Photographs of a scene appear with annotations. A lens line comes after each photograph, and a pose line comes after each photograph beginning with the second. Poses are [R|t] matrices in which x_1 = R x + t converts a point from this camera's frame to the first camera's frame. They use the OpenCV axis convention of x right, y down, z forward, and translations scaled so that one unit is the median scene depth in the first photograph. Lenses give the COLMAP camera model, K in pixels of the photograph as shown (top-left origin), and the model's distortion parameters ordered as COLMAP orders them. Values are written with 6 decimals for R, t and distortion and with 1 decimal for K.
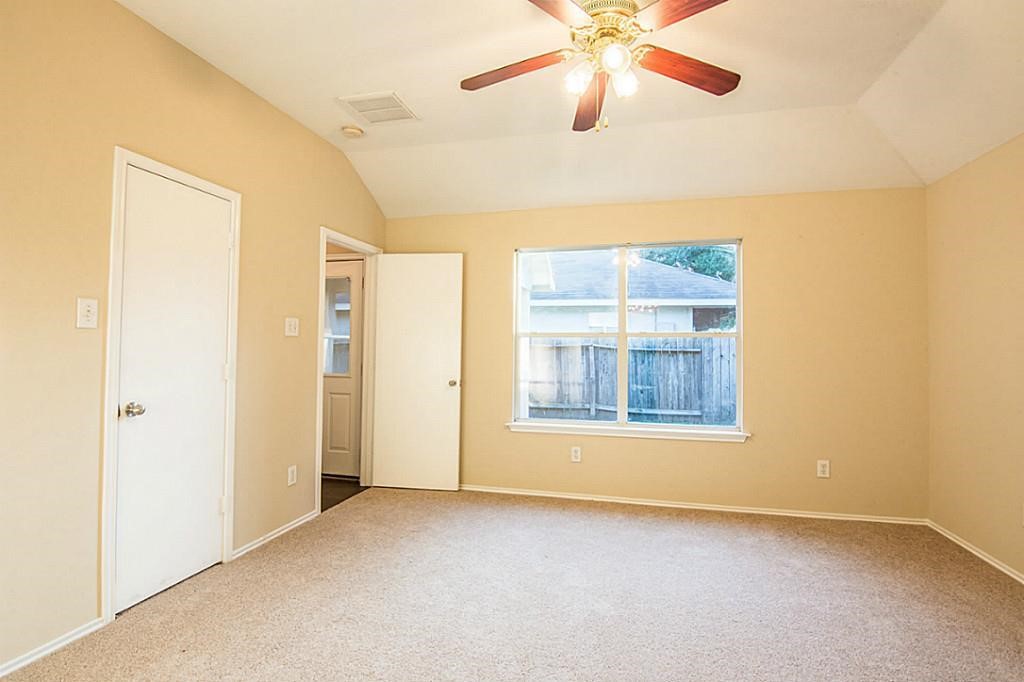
lens RADIAL K [[507.0, 0, 526.3], [0, 507.0, 340.8], [0, 0, 1]] dist [-0.017407, -0.006540]
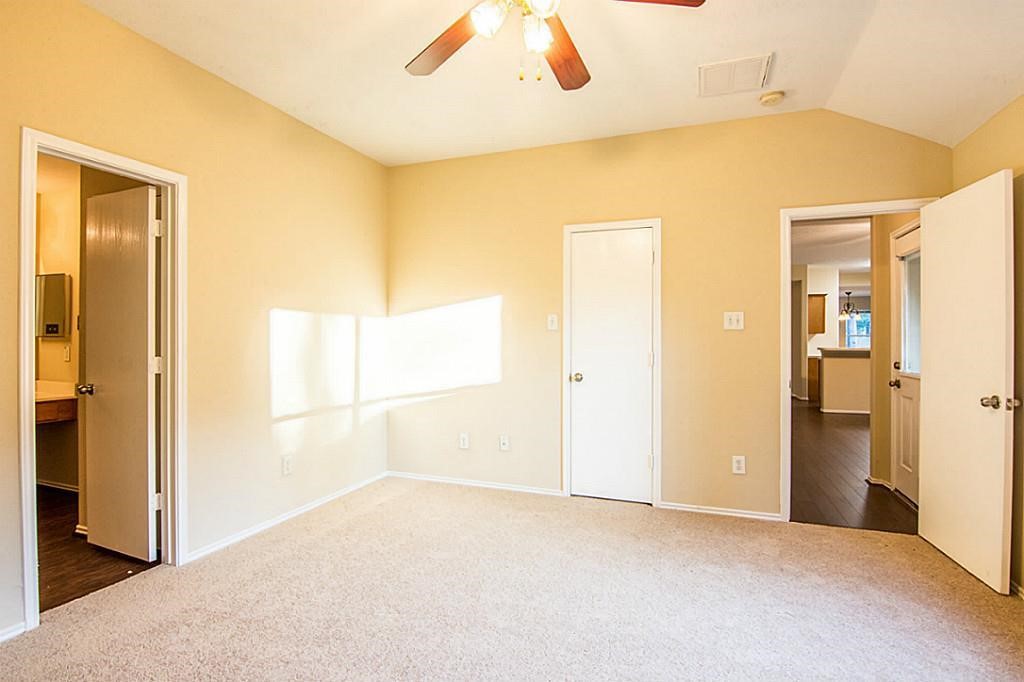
lens RADIAL K [[507.0, 0, 526.3], [0, 507.0, 340.8], [0, 0, 1]] dist [-0.017407, -0.006540]
pose [[-0.142454, -0.007610, -0.989772, 0.730051], [0.009335, 0.999916, -0.009031, 0.022787], [0.989757, -0.010526, -0.142371, 0.849305]]
